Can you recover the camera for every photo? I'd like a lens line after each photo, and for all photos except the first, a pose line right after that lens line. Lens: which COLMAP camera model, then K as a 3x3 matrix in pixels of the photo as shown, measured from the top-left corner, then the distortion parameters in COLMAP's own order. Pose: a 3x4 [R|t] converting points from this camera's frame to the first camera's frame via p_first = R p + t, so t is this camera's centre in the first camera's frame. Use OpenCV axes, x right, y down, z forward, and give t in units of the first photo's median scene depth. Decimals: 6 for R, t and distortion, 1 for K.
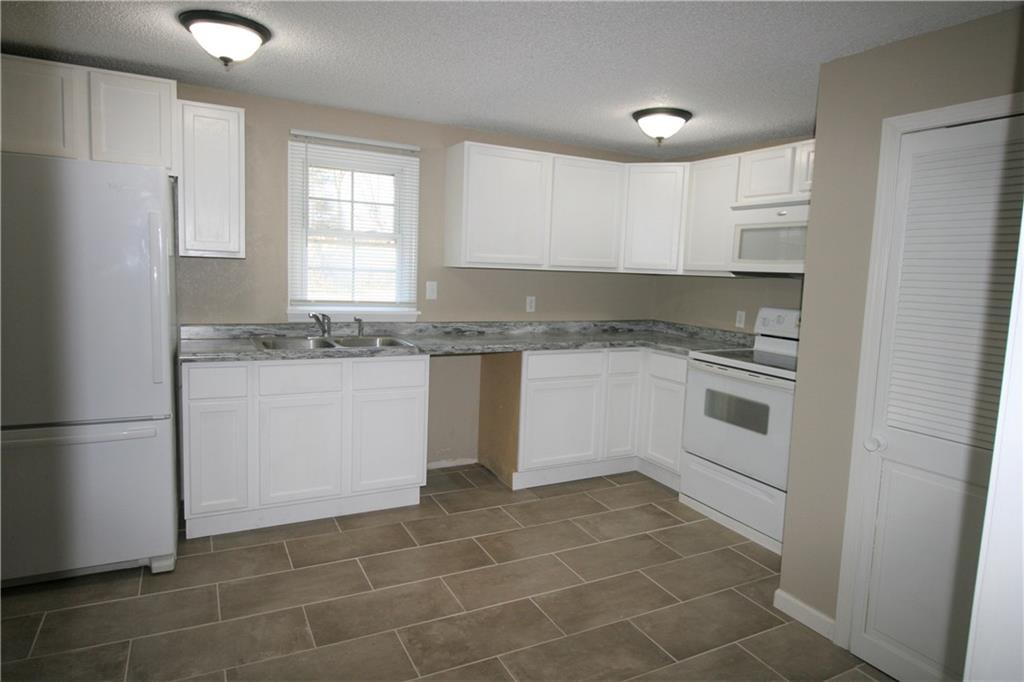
lens RADIAL K [[600.6, 0, 509.4], [0, 600.6, 338.8], [0, 0, 1]] dist [0.003069, -0.010743]
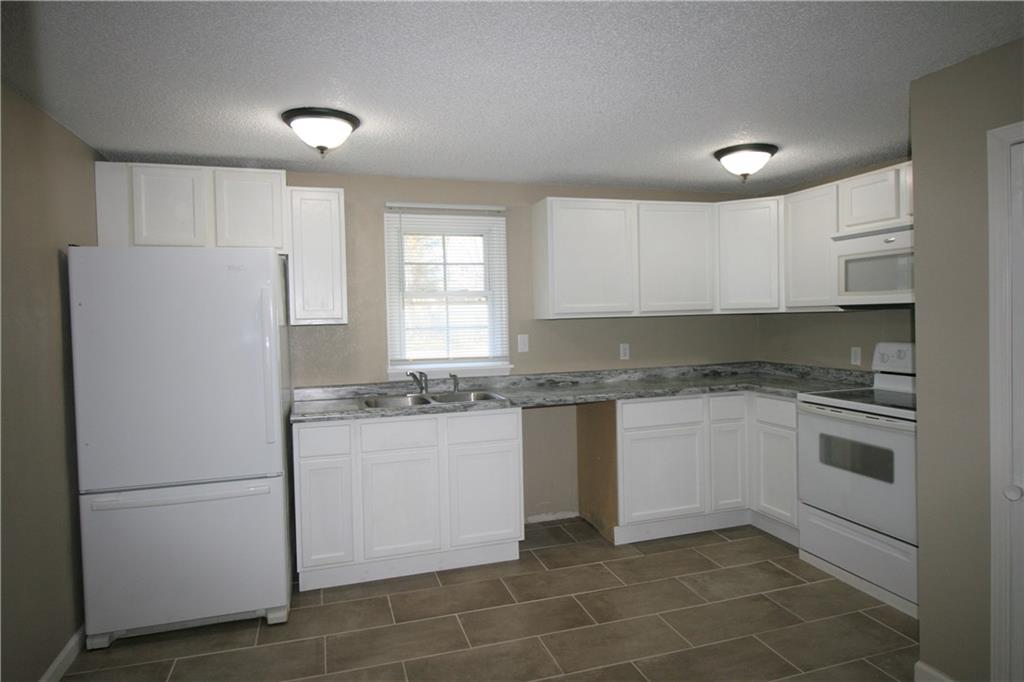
lens RADIAL K [[600.6, 0, 509.4], [0, 600.6, 338.8], [0, 0, 1]] dist [0.003069, -0.010743]
pose [[0.982677, -0.056376, -0.176541, 0.029490], [0.041464, 0.995341, -0.087048, -0.000937], [0.180626, 0.078220, 0.980437, -0.001720]]
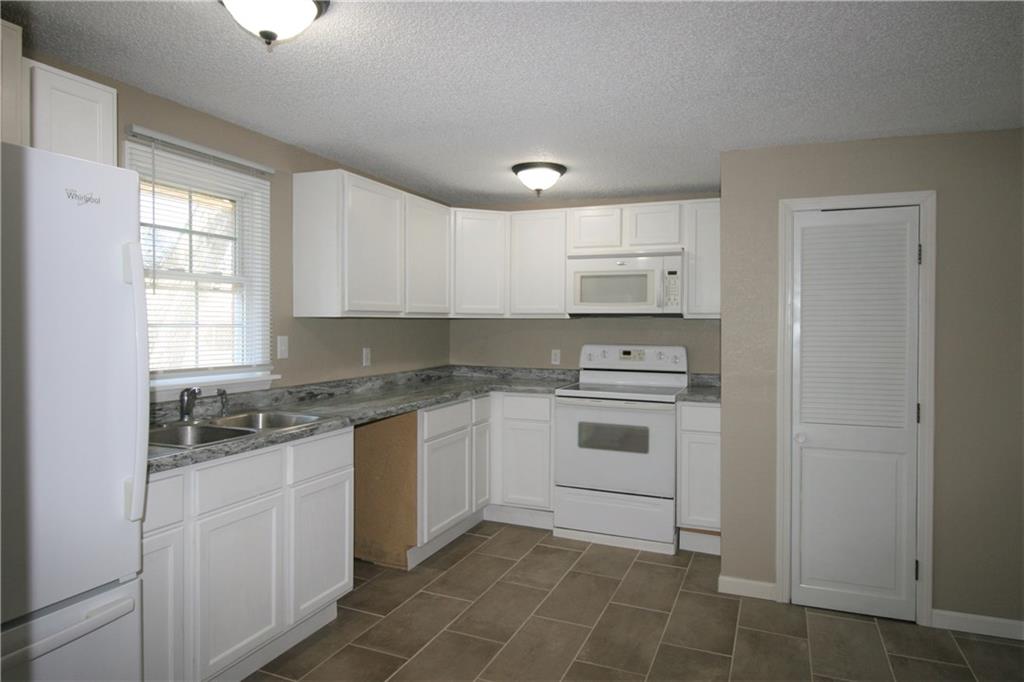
lens RADIAL K [[647.1, 0, 510.2], [0, 647.1, 337.1], [0, 0, 1]] dist [-0.001444, -0.003114]
pose [[0.767353, -0.049181, 0.639337, -0.480979], [0.098755, 0.994223, -0.042048, -0.030772], [-0.633575, 0.095404, 0.767776, 0.166148]]
